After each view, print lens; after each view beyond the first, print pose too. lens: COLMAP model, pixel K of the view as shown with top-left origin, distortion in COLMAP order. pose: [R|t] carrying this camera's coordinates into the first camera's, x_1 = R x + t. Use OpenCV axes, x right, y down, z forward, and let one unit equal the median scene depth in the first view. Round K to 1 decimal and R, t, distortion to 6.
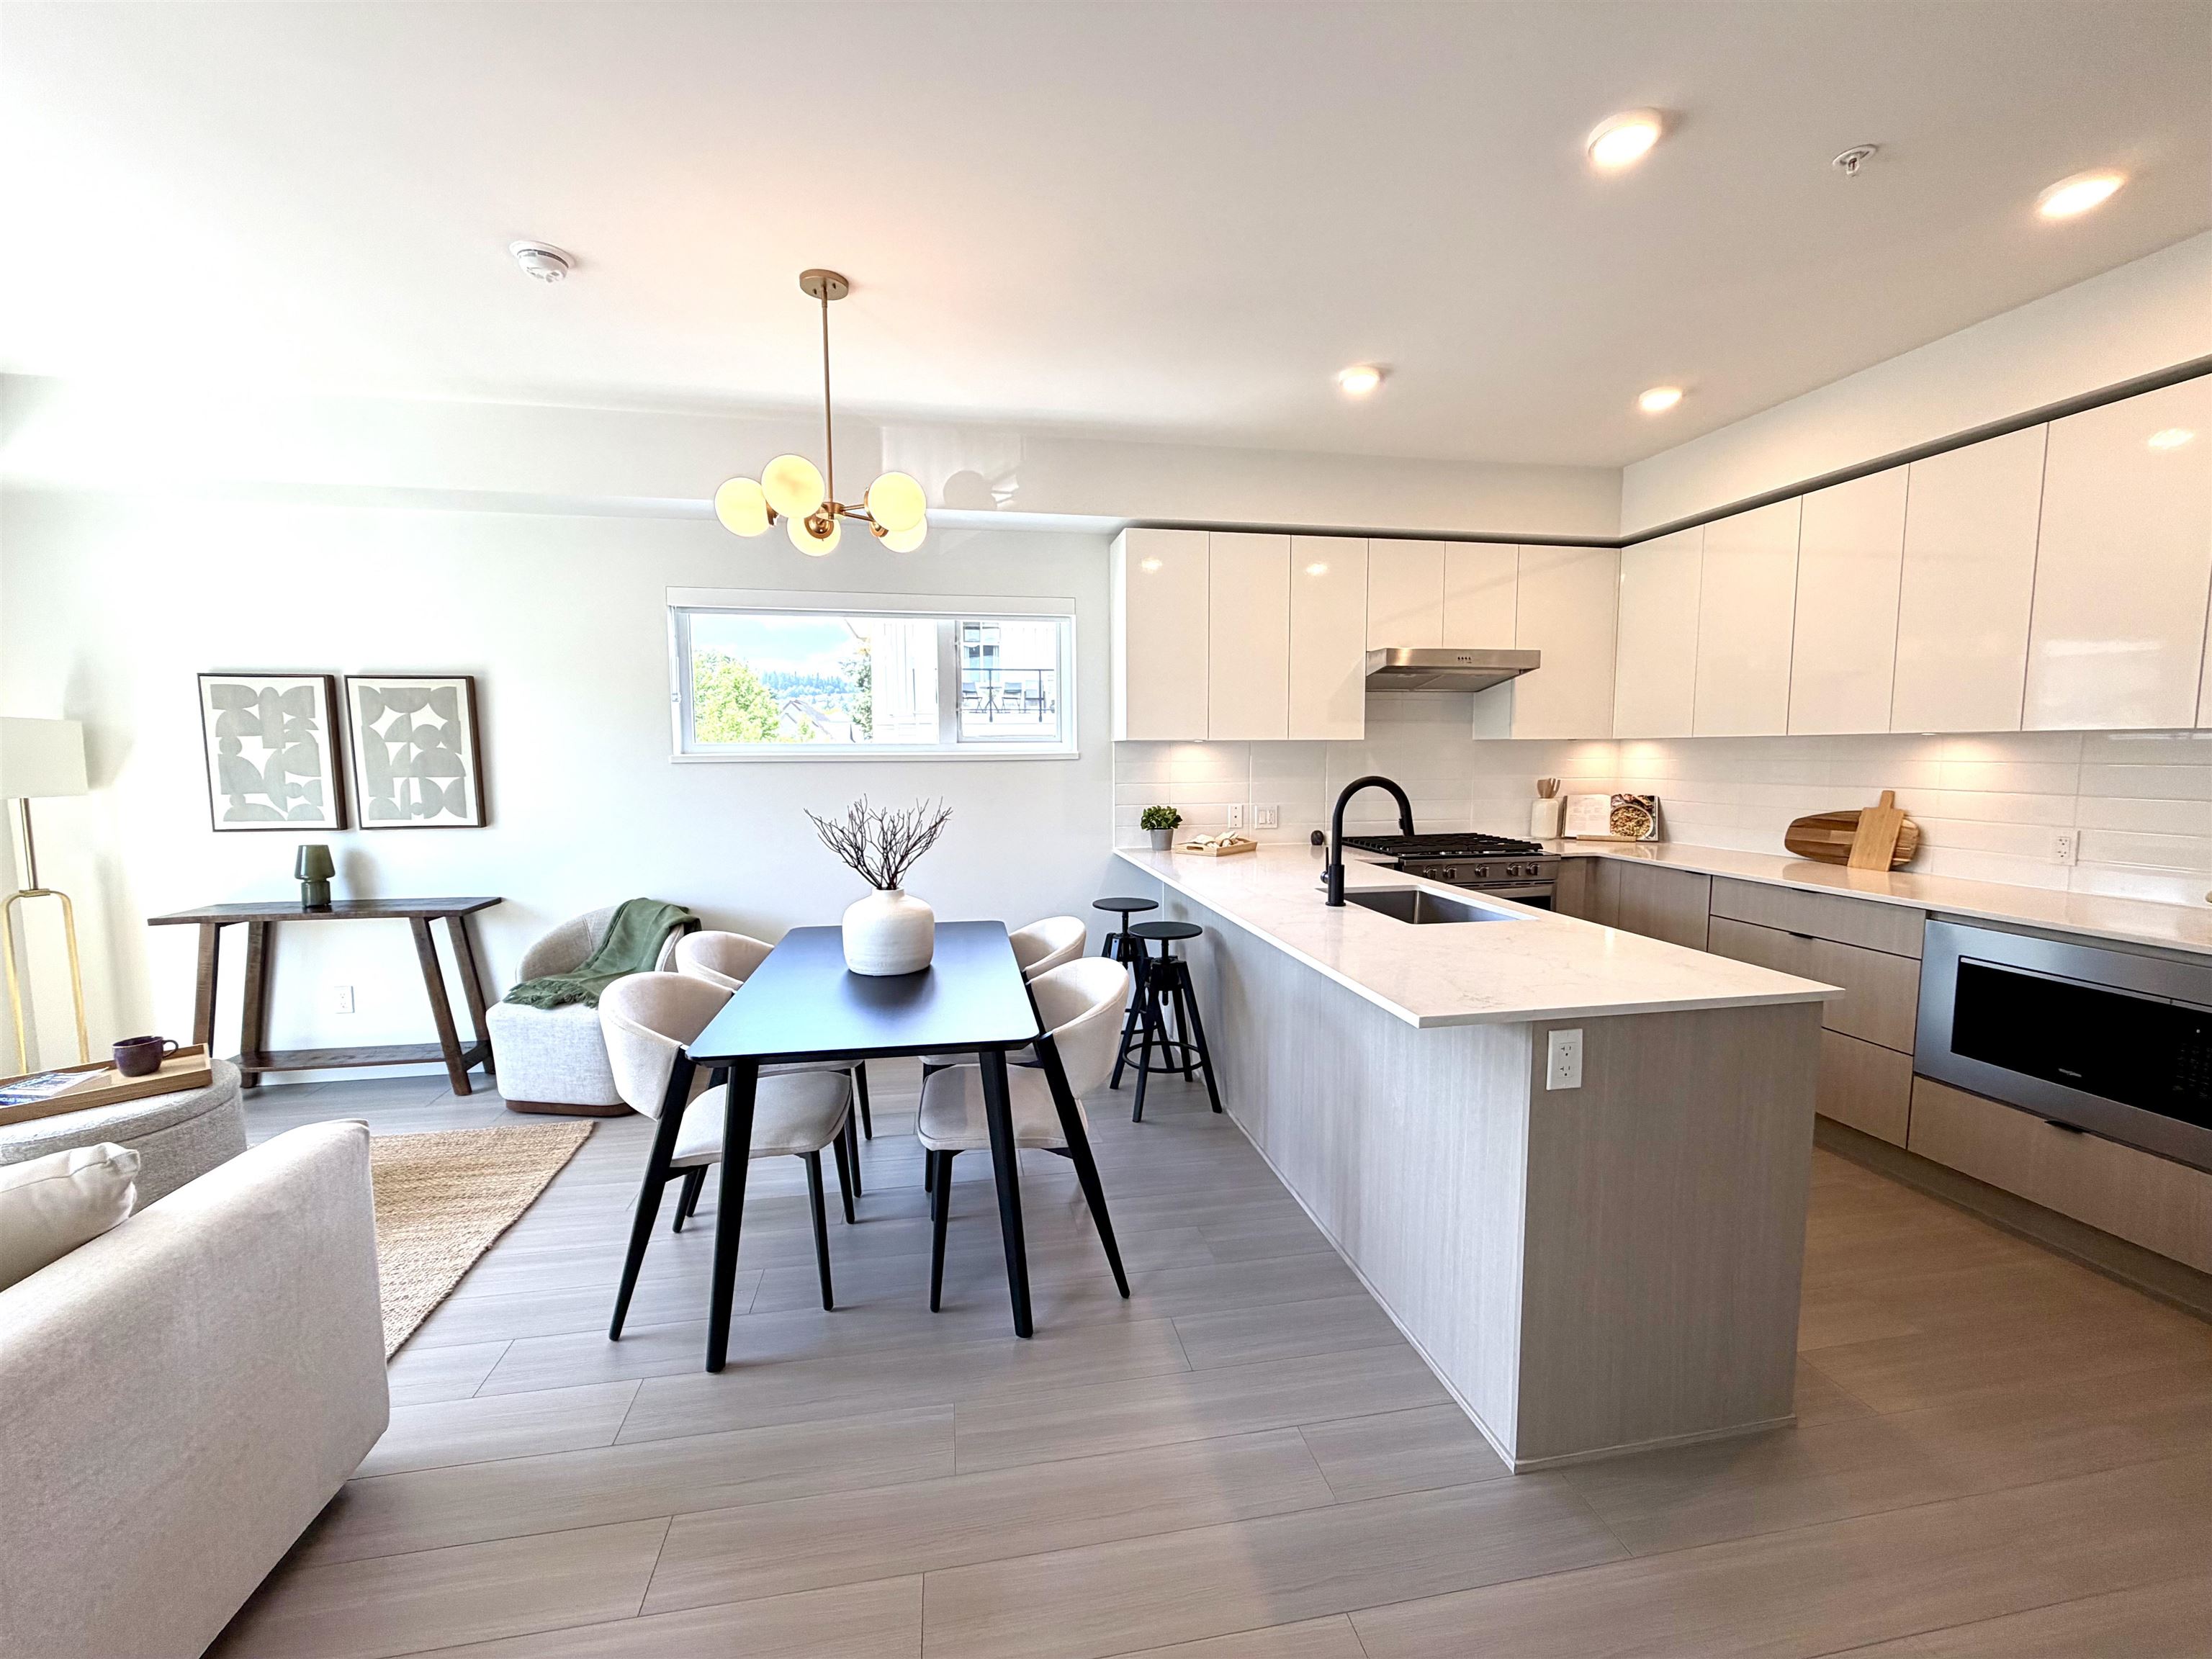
lens RADIAL K [[880.9, 0, 1101.8], [0, 880.9, 833.5], [0, 0, 1]] dist [0.002765, -0.001342]
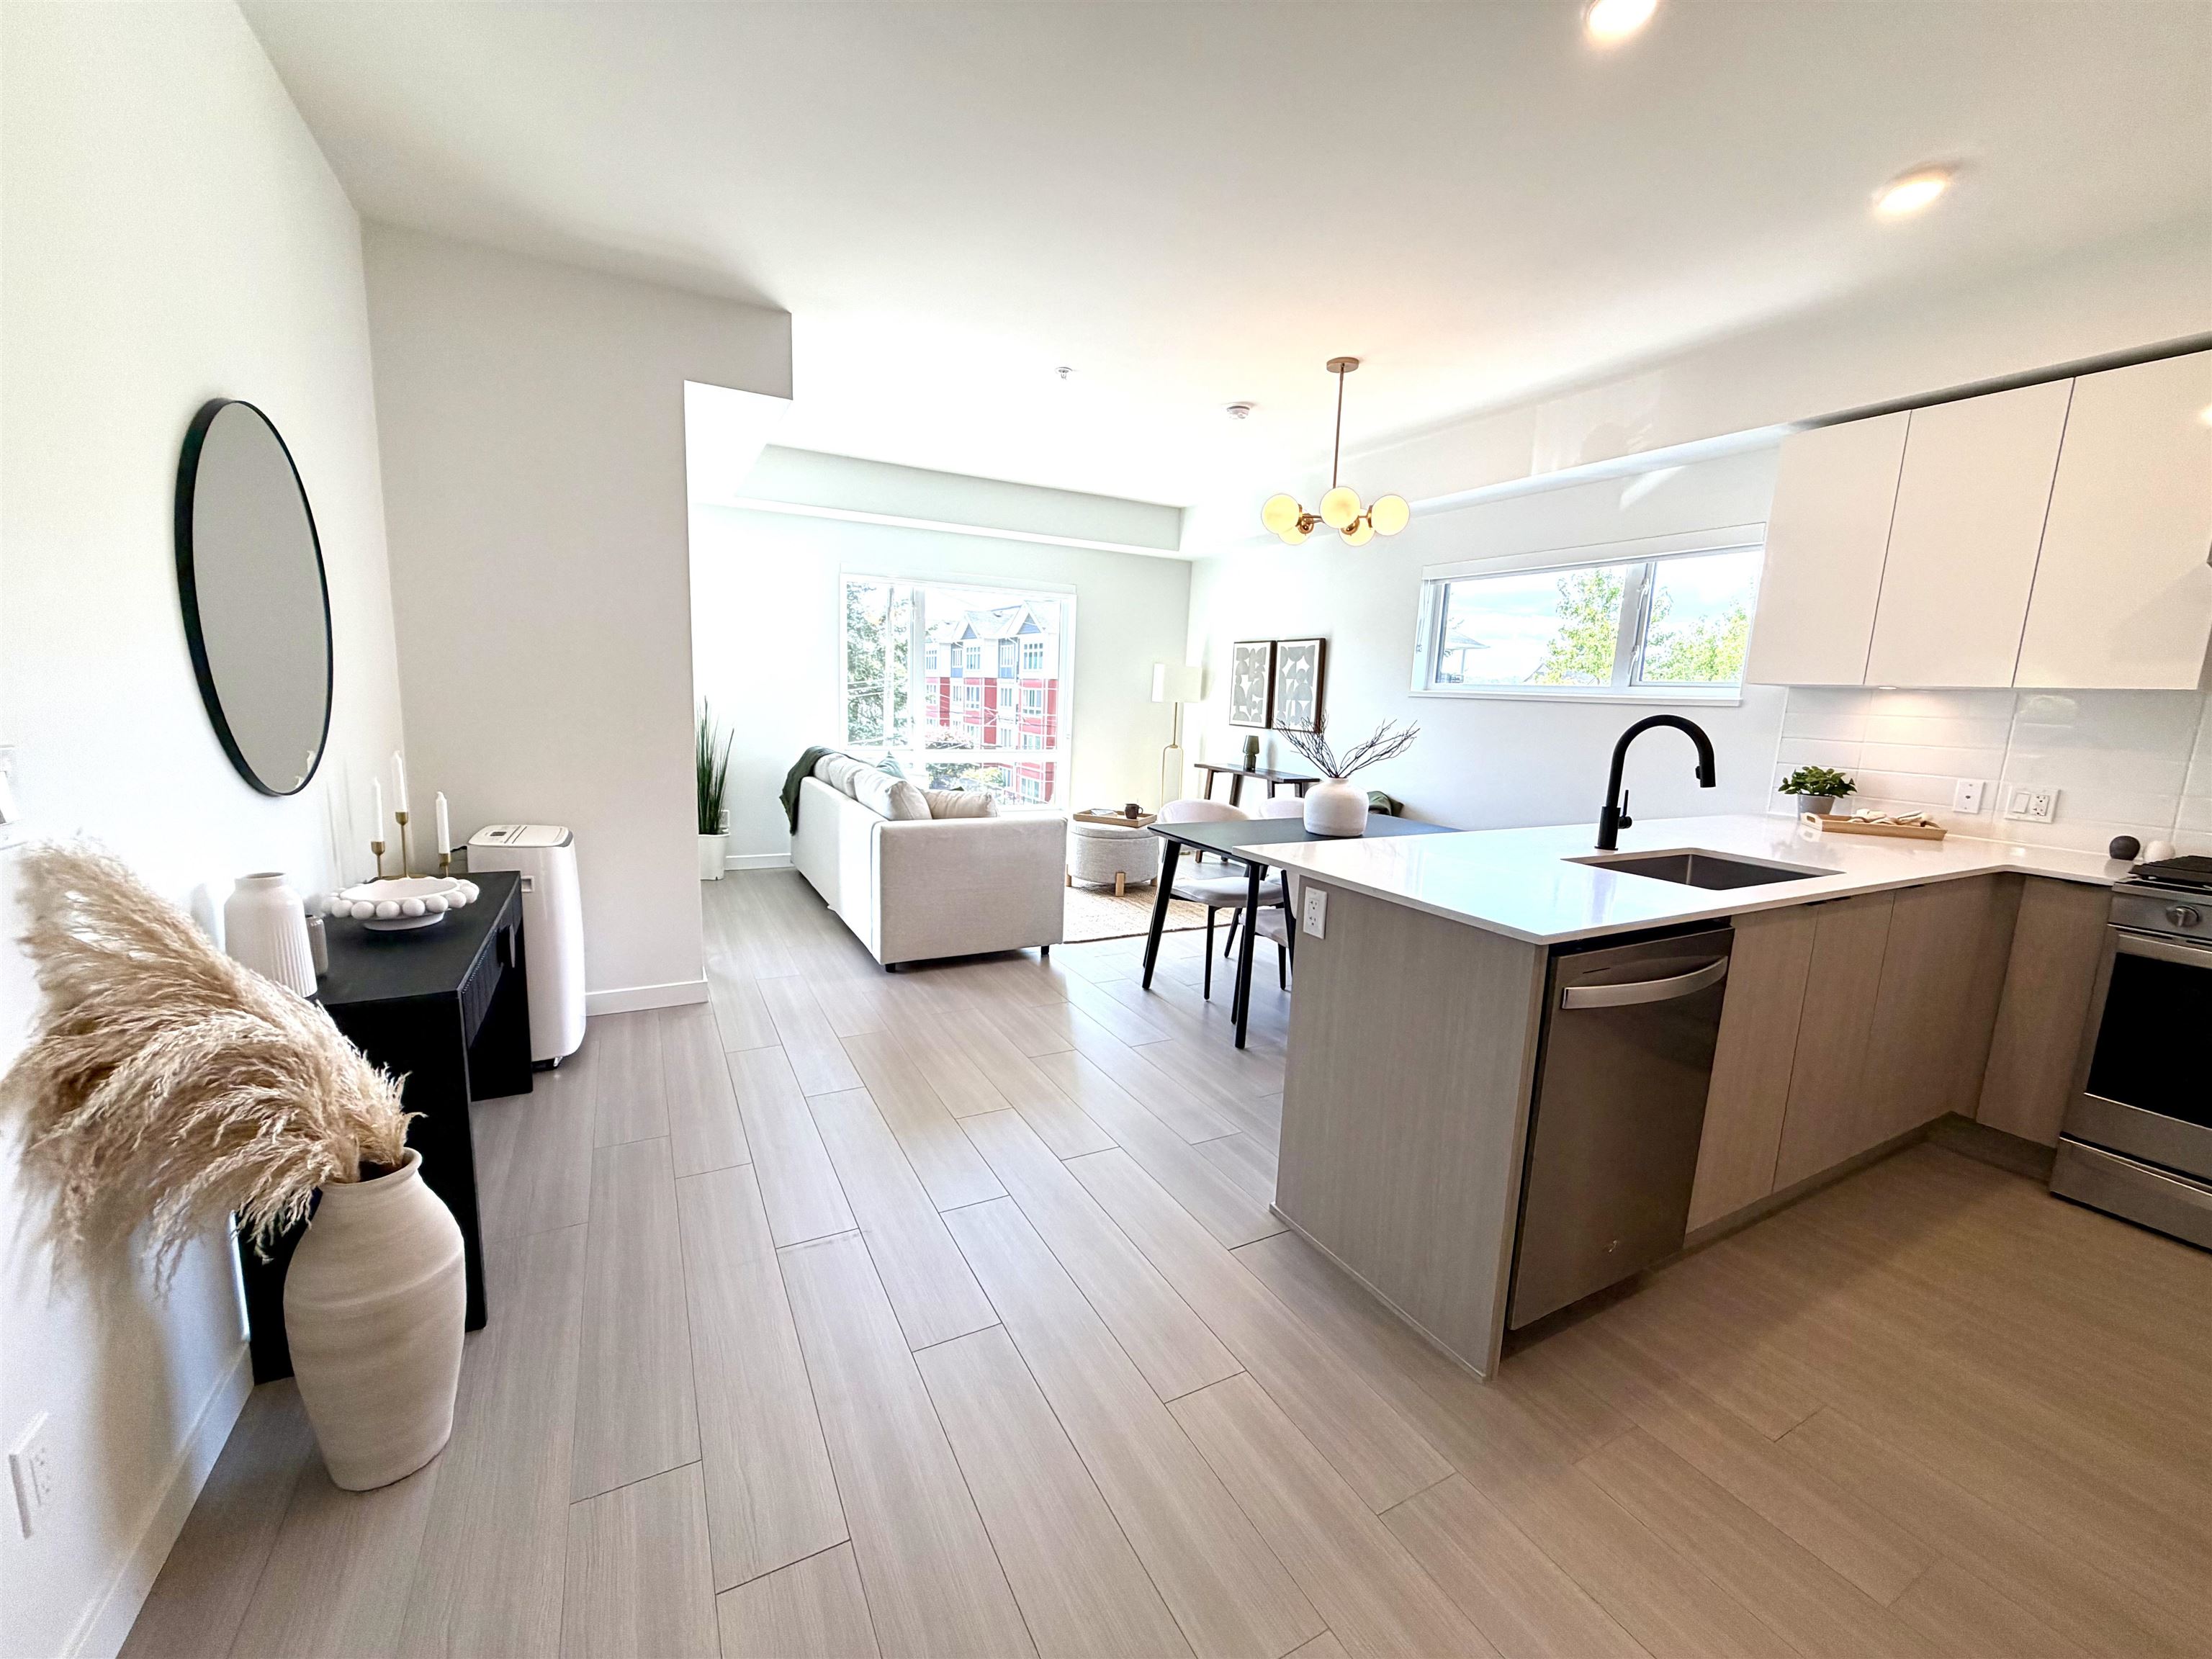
lens RADIAL K [[880.9, 0, 1100.7], [0, 880.9, 833.5], [0, 0, 1]] dist [0.002765, -0.001342]
pose [[0.312769, 0.170669, -0.934370, 0.731771], [-0.129312, 0.982216, 0.136123, 0.004641], [0.940985, 0.078250, 0.329277, 0.126263]]
